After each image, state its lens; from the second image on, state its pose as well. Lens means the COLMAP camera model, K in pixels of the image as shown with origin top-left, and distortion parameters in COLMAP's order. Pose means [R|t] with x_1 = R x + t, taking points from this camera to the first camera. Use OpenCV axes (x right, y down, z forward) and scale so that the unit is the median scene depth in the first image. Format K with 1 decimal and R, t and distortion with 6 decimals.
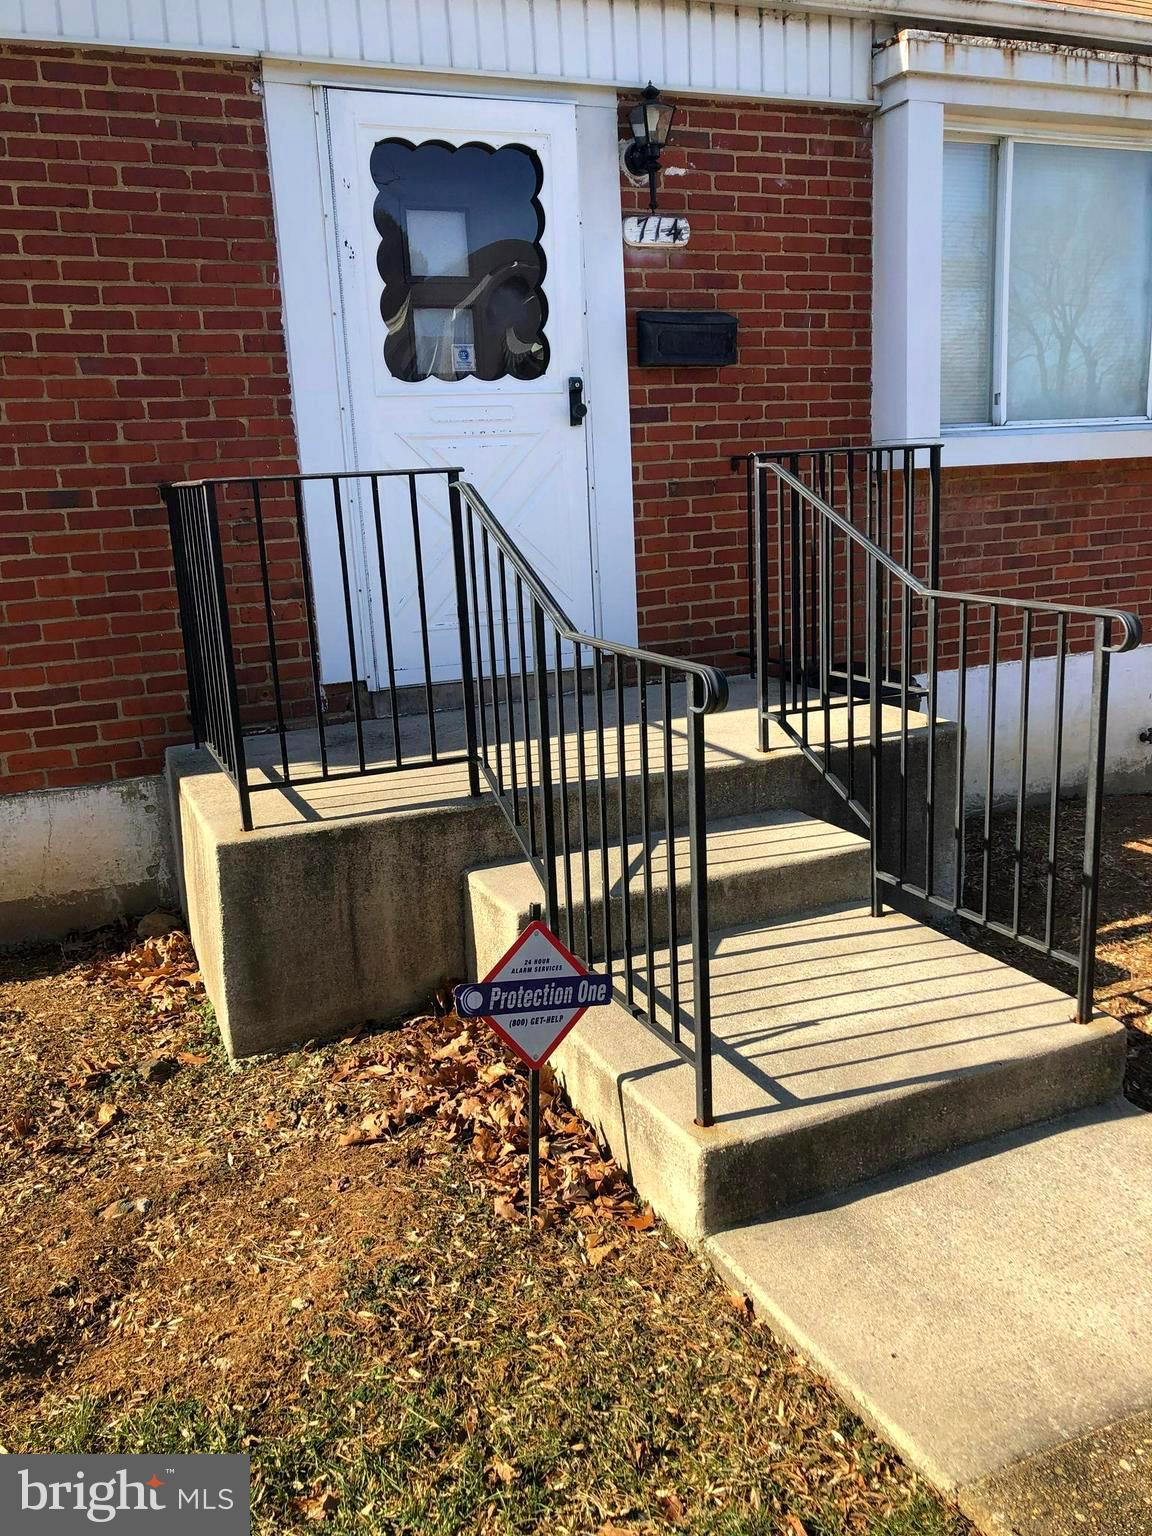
lens RADIAL K [[1272.5, 0, 597.2], [0, 1272.5, 761.1], [0, 0, 1]] dist [0.010039, 0.003160]
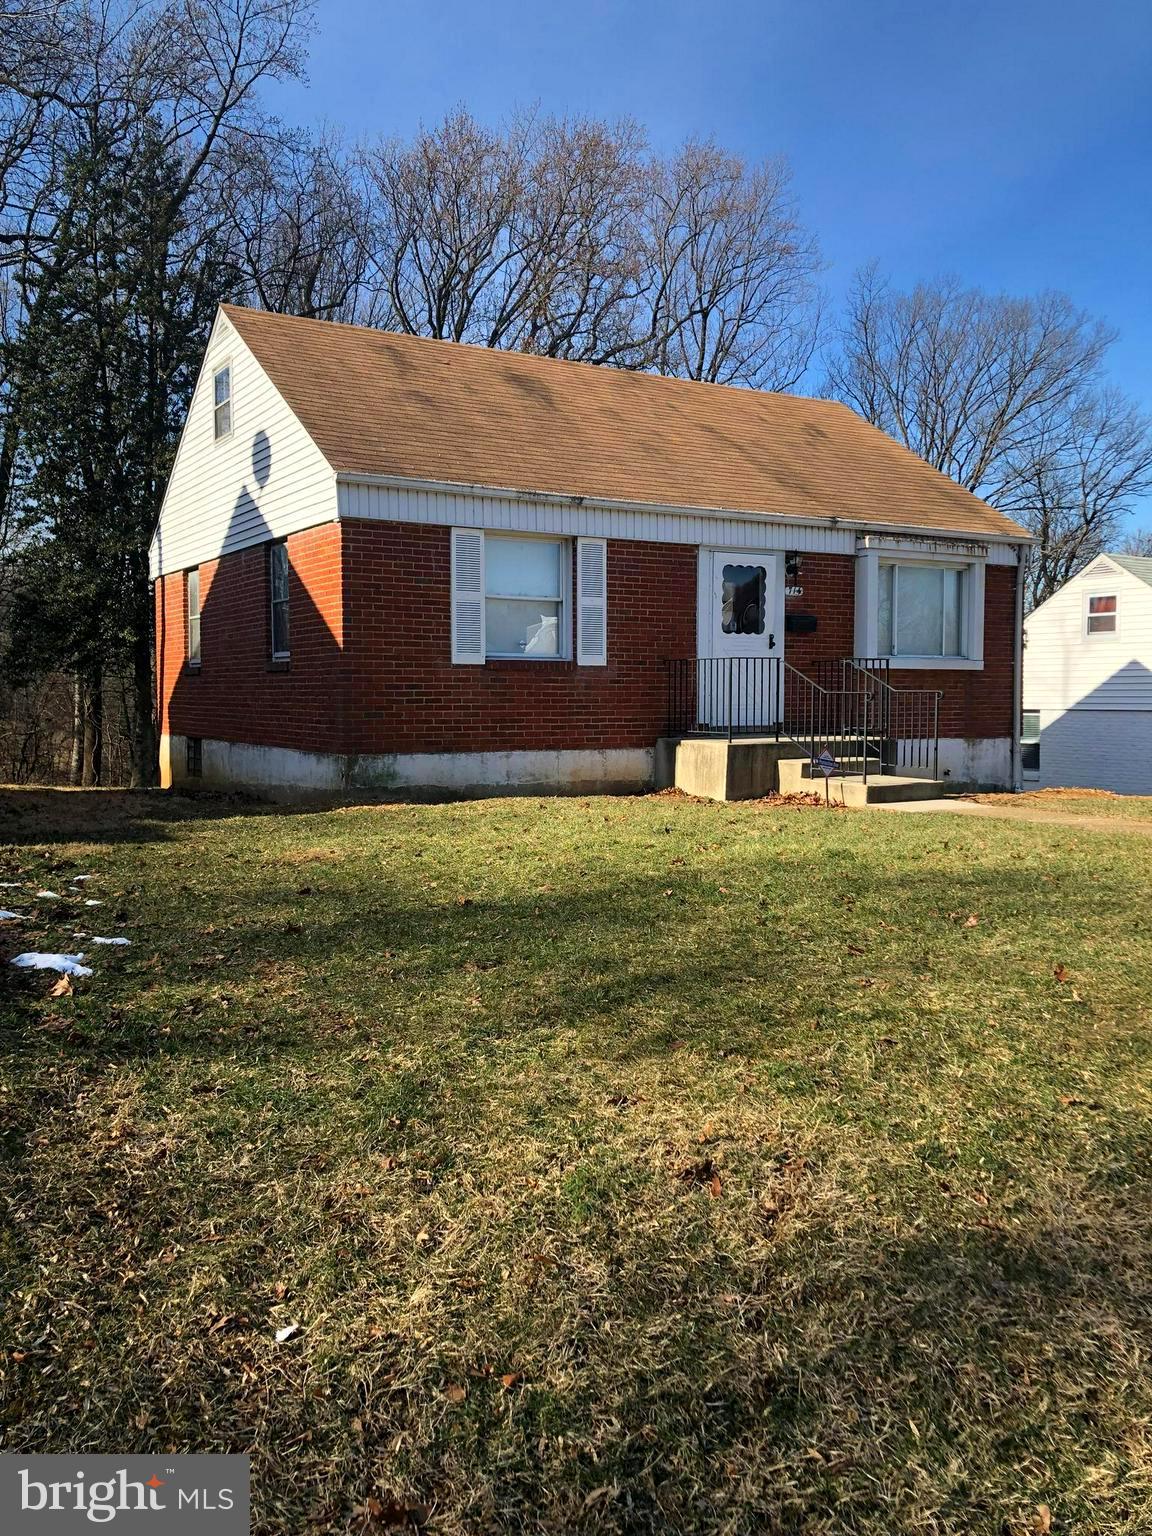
lens RADIAL K [[1229.0, 0, 576.0], [0, 1229.0, 768.0], [0, 0, 1]] dist [0.198499, -0.709131]
pose [[0.992095, 0.034662, 0.120606, -0.861543], [-0.012820, 0.984062, -0.177364, 0.583378], [-0.124832, 0.174416, 0.976727, -1.905327]]
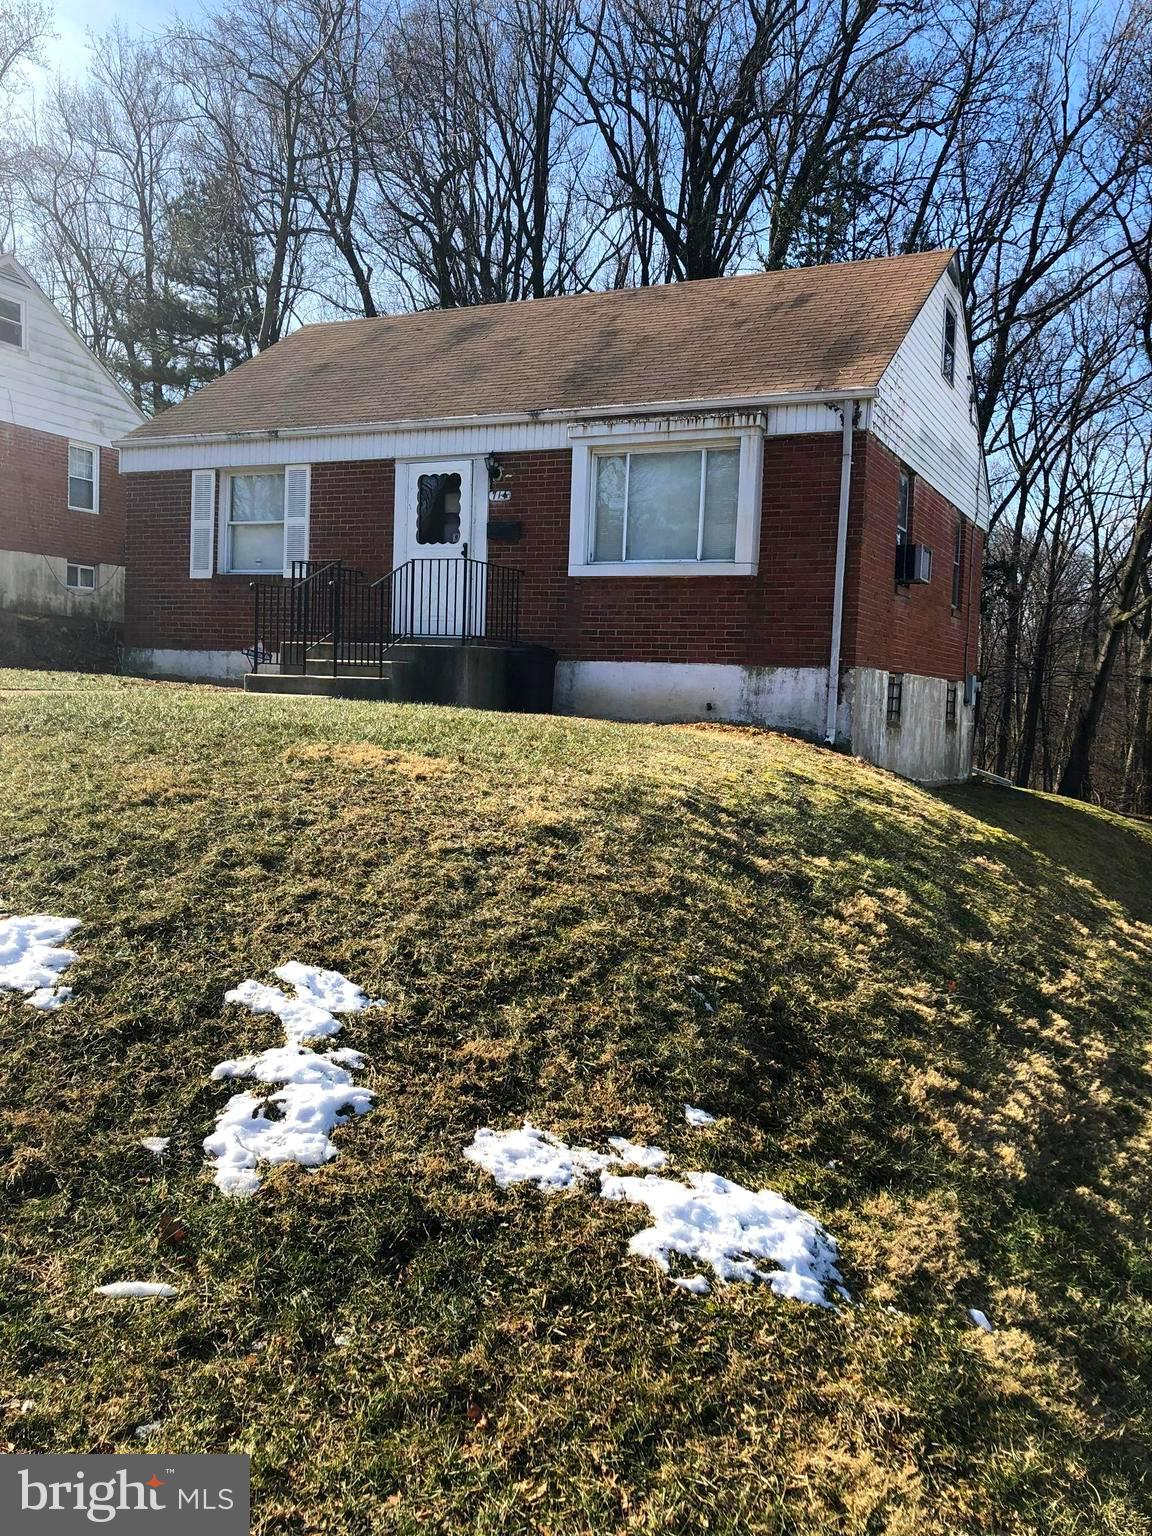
lens RADIAL K [[1240.7, 0, 576.0], [0, 1240.7, 768.0], [0, 0, 1]] dist [0.071836, -0.118237]
pose [[0.633994, 0.121681, -0.763705, 2.492886], [-0.237157, 0.970553, -0.042239, 0.288941], [0.736076, 0.207897, 0.644182, -0.624865]]
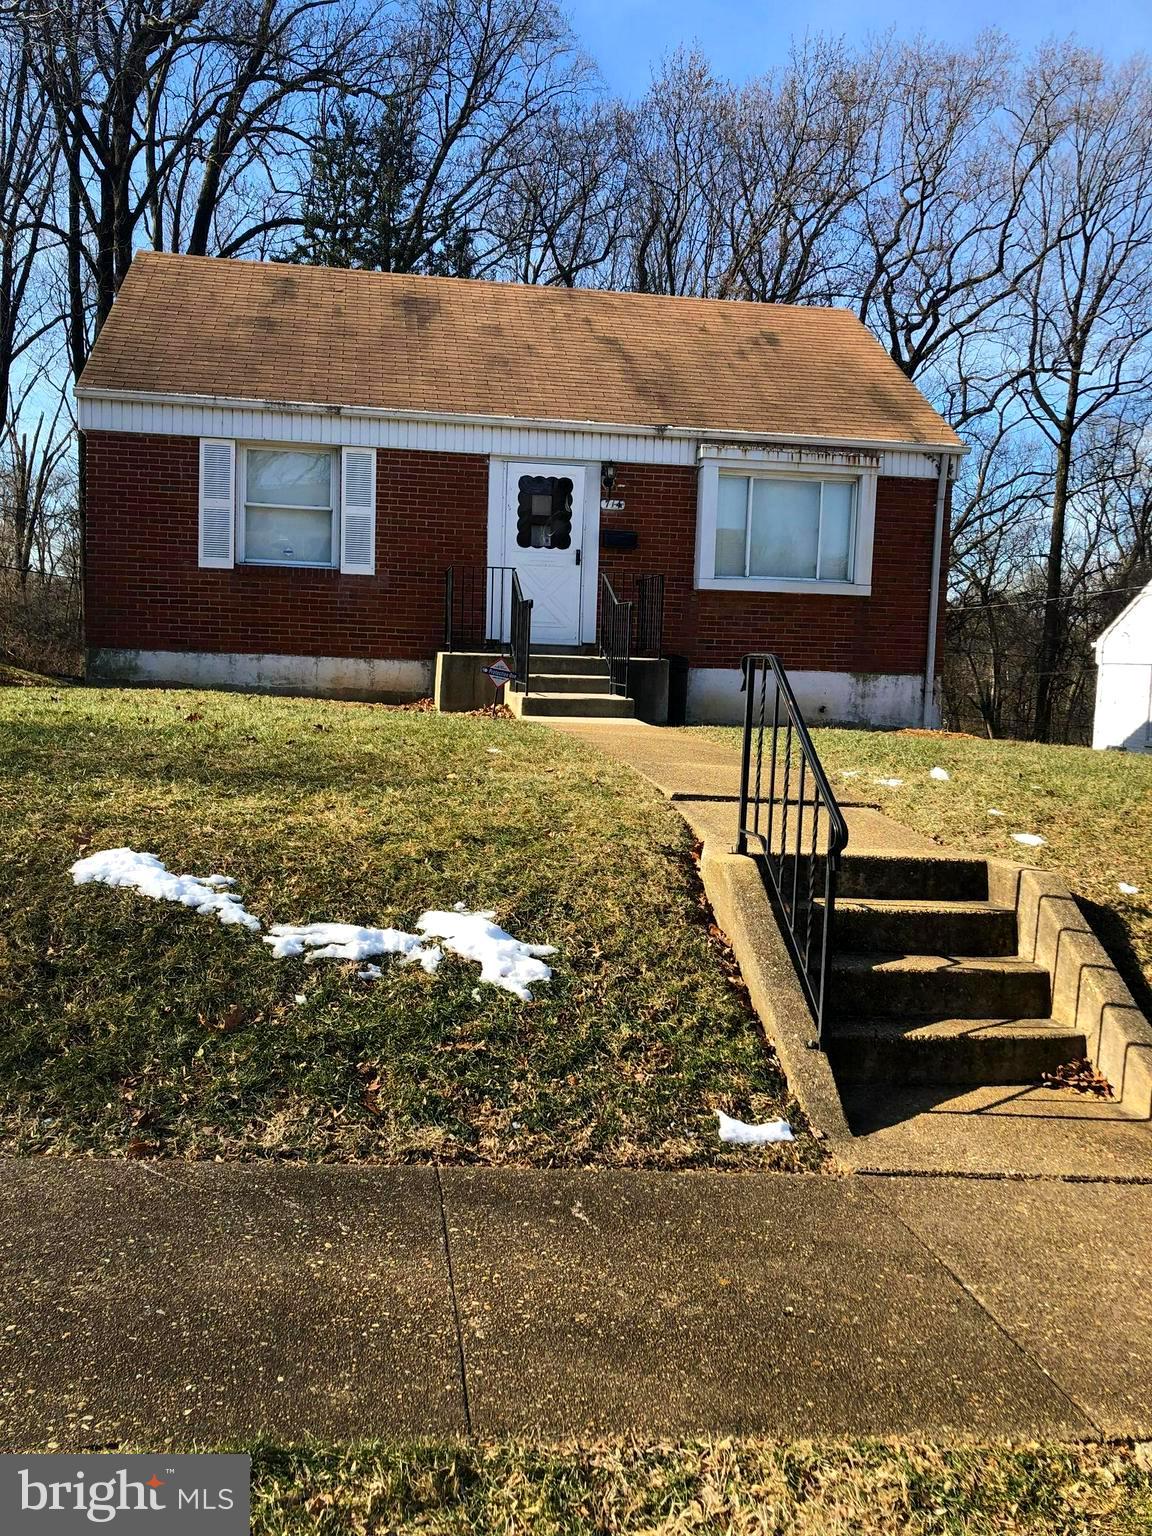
lens RADIAL K [[1240.7, 0, 576.0], [0, 1240.7, 768.0], [0, 0, 1]] dist [0.071836, -0.118237]
pose [[0.963793, 0.095912, -0.248804, 0.765719], [-0.131072, 0.982969, -0.128807, 0.598252], [0.232213, 0.156755, 0.959951, -1.779184]]
